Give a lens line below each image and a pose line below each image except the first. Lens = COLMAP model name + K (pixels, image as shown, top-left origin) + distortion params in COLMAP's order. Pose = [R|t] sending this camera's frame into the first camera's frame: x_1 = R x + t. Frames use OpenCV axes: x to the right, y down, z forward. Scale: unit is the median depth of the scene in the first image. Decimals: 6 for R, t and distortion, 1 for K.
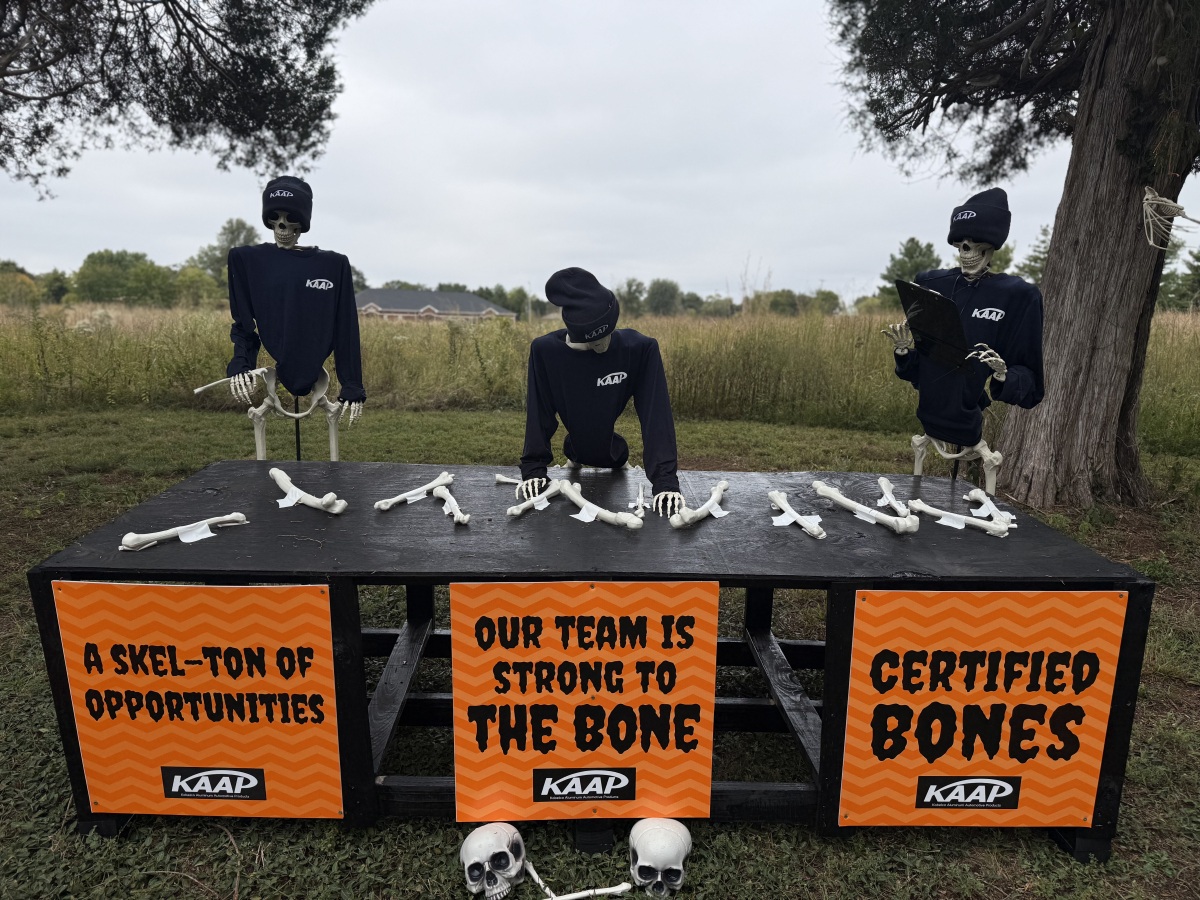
lens RADIAL K [[842.5, 0, 600.0], [0, 842.5, 450.0], [0, 0, 1]] dist [0.006515, 0.003794]
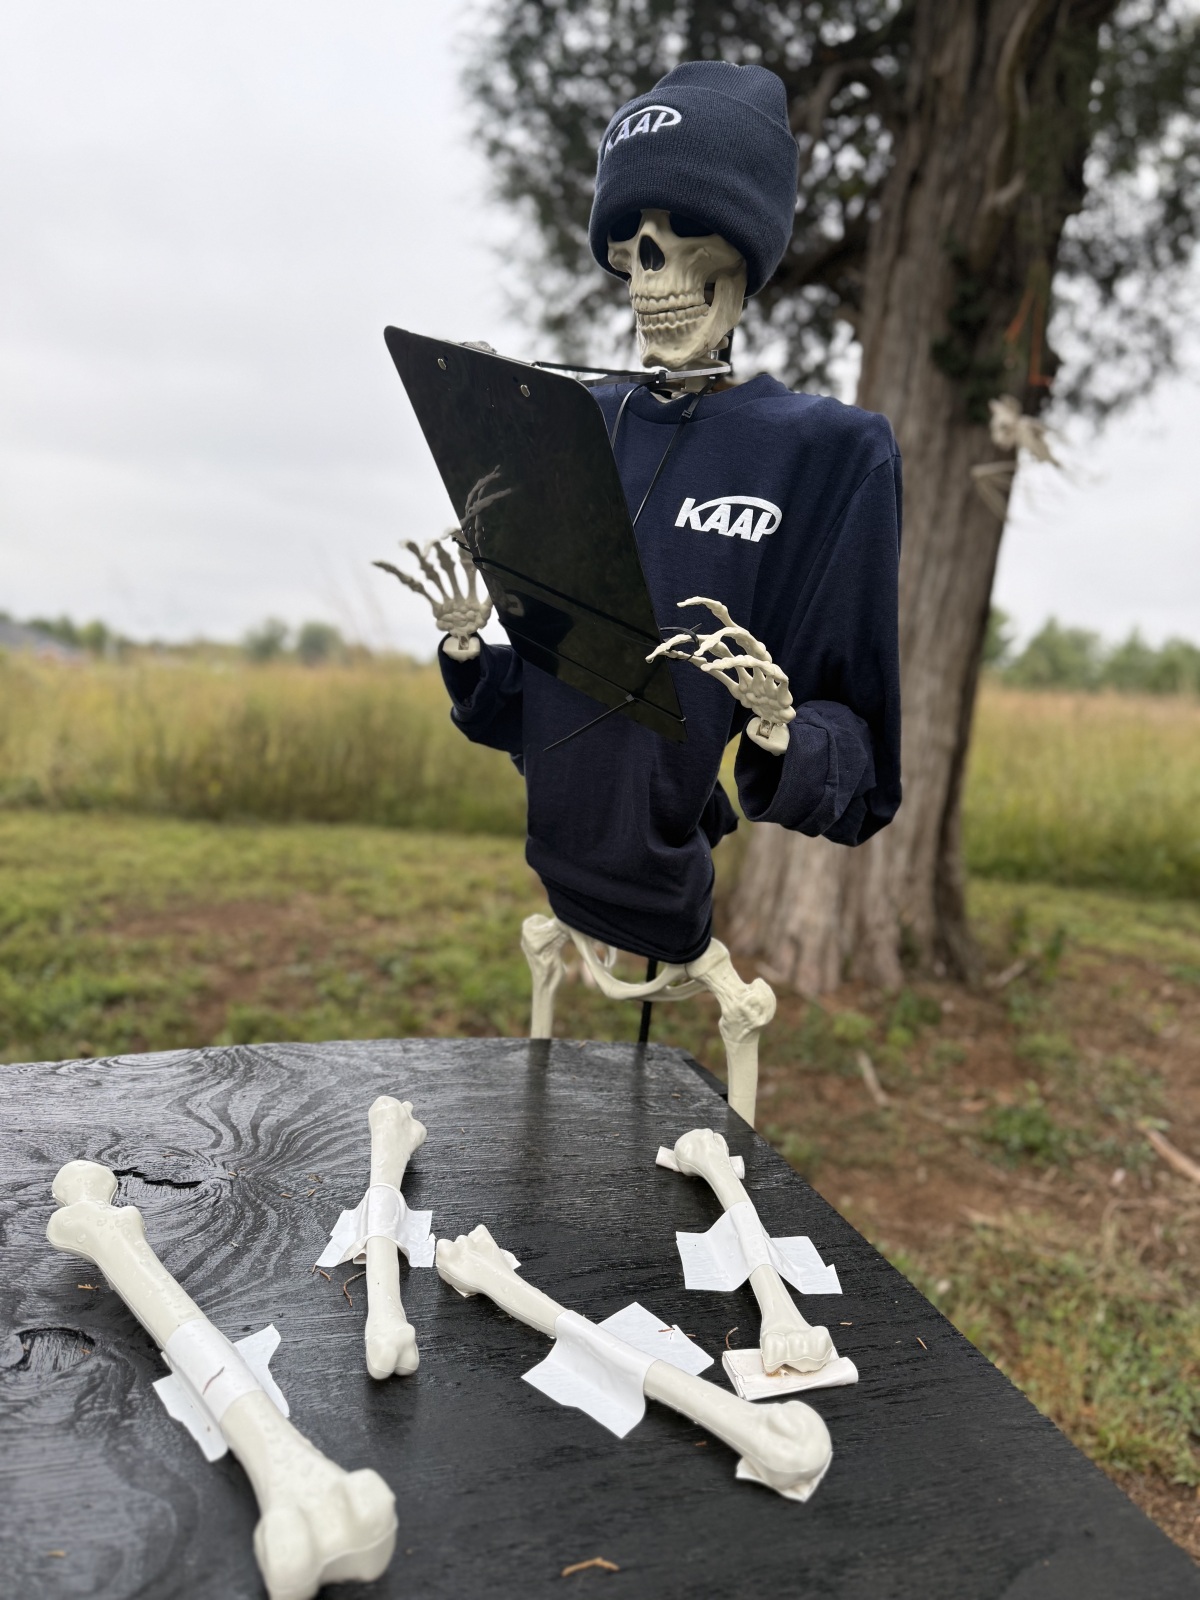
lens RADIAL K [[1117.2, 0, 600.0], [0, 1117.2, 800.0], [0, 0, 1]] dist [0.083727, 0.000069]
pose [[0.950442, 0.007109, 0.310821, 0.270529], [0.008223, 0.998814, -0.047989, -0.042676], [-0.310794, 0.048167, 0.949256, 0.589679]]
